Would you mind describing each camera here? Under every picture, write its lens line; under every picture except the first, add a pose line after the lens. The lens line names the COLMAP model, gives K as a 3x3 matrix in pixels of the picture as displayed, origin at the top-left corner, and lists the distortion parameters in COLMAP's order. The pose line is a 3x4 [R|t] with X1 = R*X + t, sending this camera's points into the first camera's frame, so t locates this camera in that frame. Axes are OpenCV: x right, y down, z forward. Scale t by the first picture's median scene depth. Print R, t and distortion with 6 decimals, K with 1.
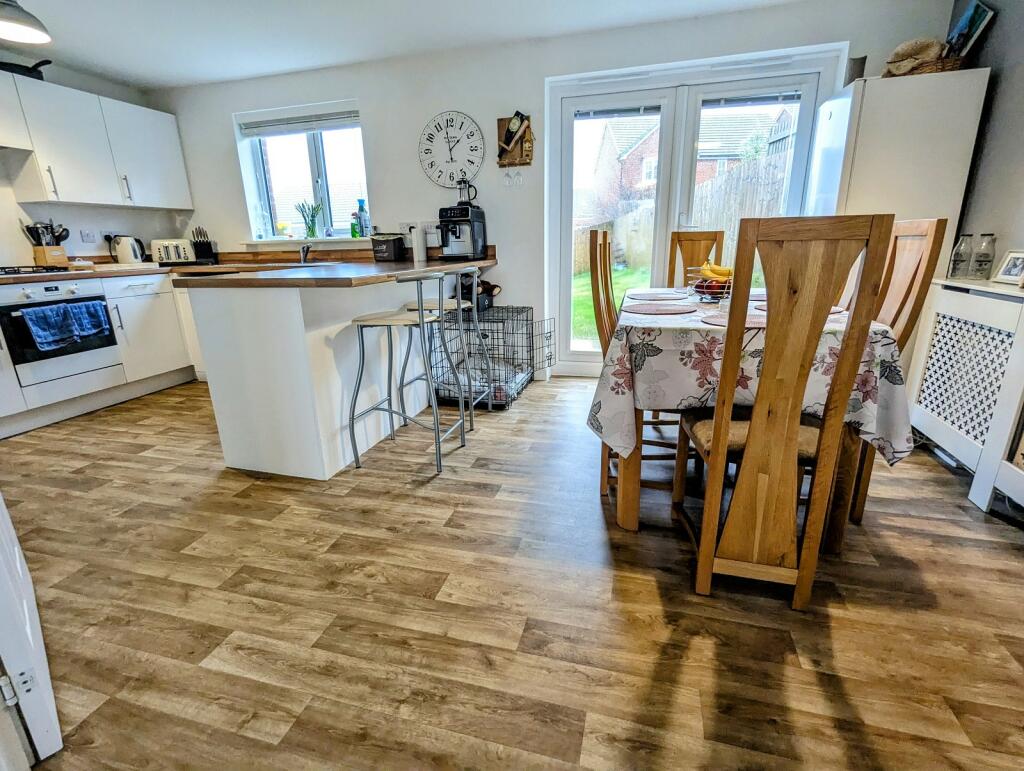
lens RADIAL K [[487.1, 0, 513.6], [0, 487.1, 388.2], [0, 0, 1]] dist [0.001501, 0.000042]
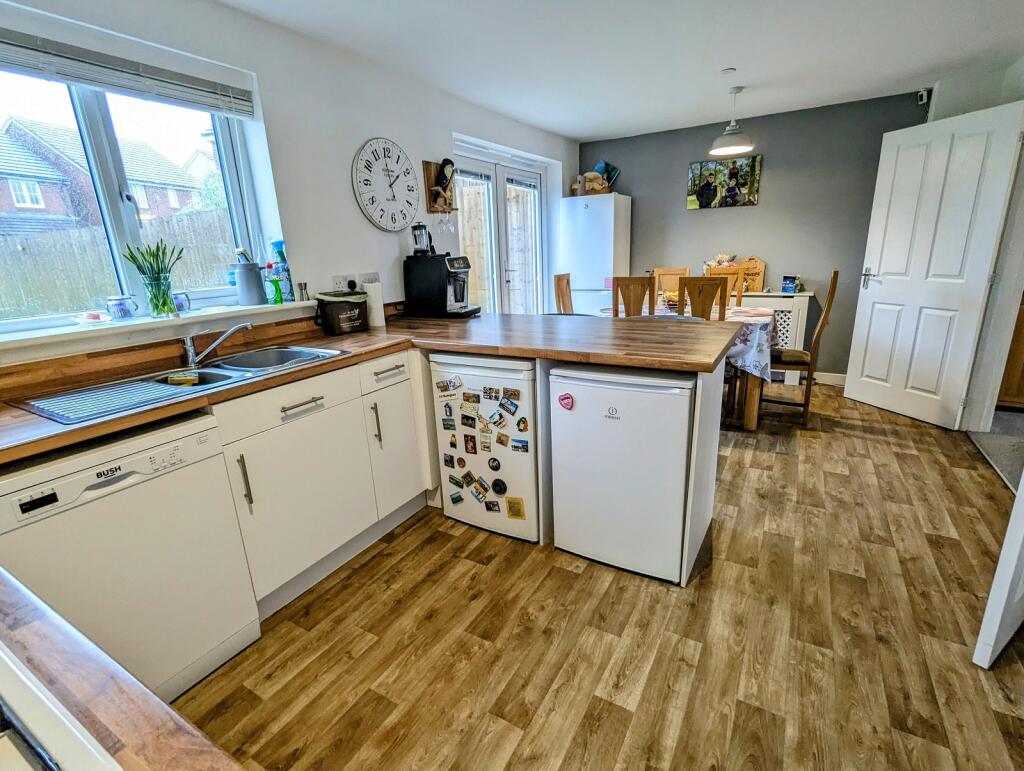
lens RADIAL K [[487.1, 0, 513.5], [0, 487.1, 385.1], [0, 0, 1]] dist [0.001501, 0.000042]
pose [[0.257253, -0.247765, 0.934042, -1.345247], [0.312058, 0.936087, 0.162361, -0.366211], [-0.914571, 0.249707, 0.318128, 0.945760]]
